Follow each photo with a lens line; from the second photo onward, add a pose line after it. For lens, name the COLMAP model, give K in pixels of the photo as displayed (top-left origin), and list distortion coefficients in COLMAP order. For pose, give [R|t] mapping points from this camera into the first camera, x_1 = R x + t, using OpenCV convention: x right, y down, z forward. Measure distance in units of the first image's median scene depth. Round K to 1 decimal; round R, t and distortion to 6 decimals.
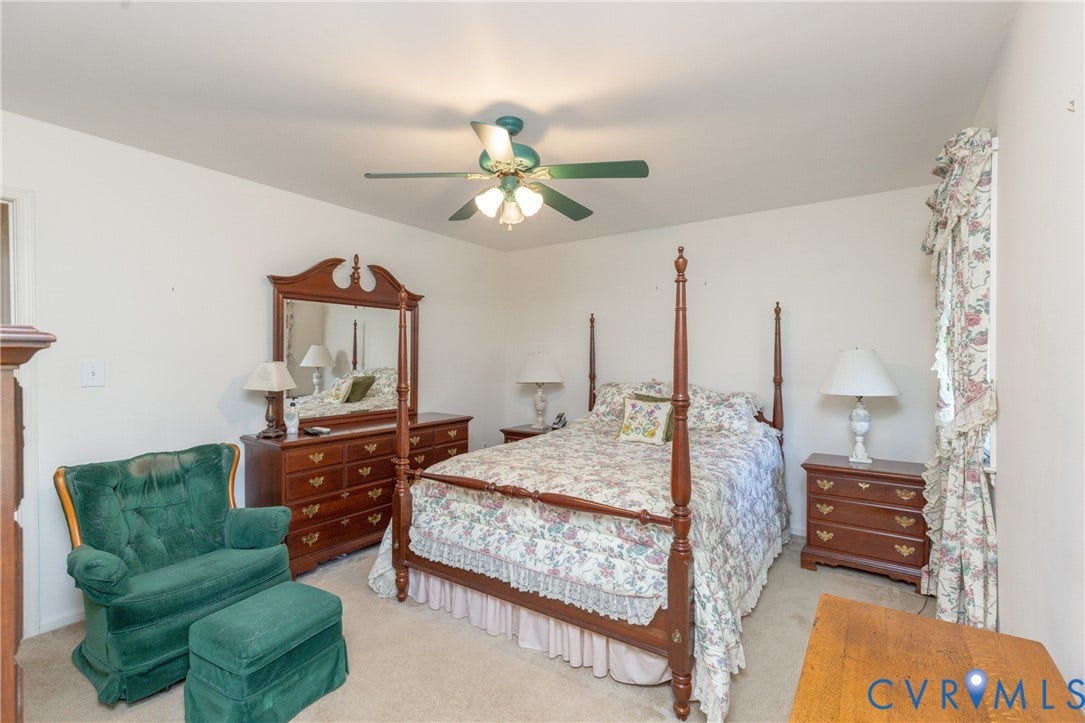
lens RADIAL K [[486.4, 0, 535.4], [0, 486.4, 362.3], [0, 0, 1]] dist [0.008158, -0.007265]
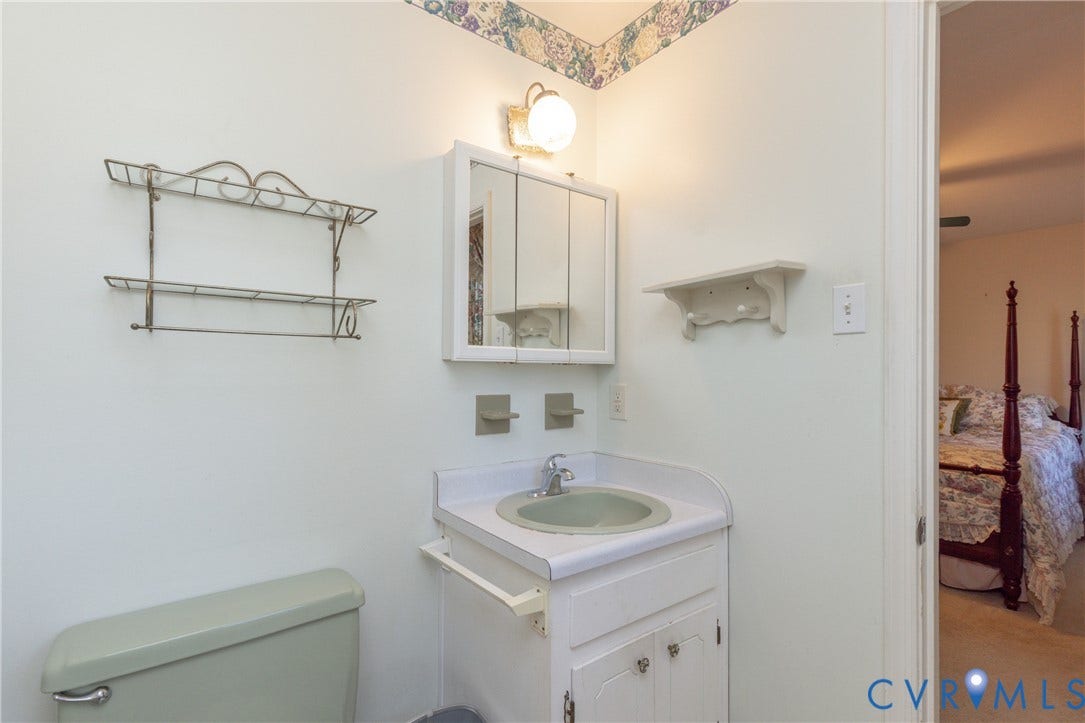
lens RADIAL K [[486.4, 0, 535.4], [0, 486.4, 362.3], [0, 0, 1]] dist [0.008158, -0.007265]
pose [[0.944368, 0.003923, -0.328868, -0.527876], [-0.010384, 0.999786, -0.017893, 0.041919], [0.328728, 0.020313, 0.944206, -0.778330]]
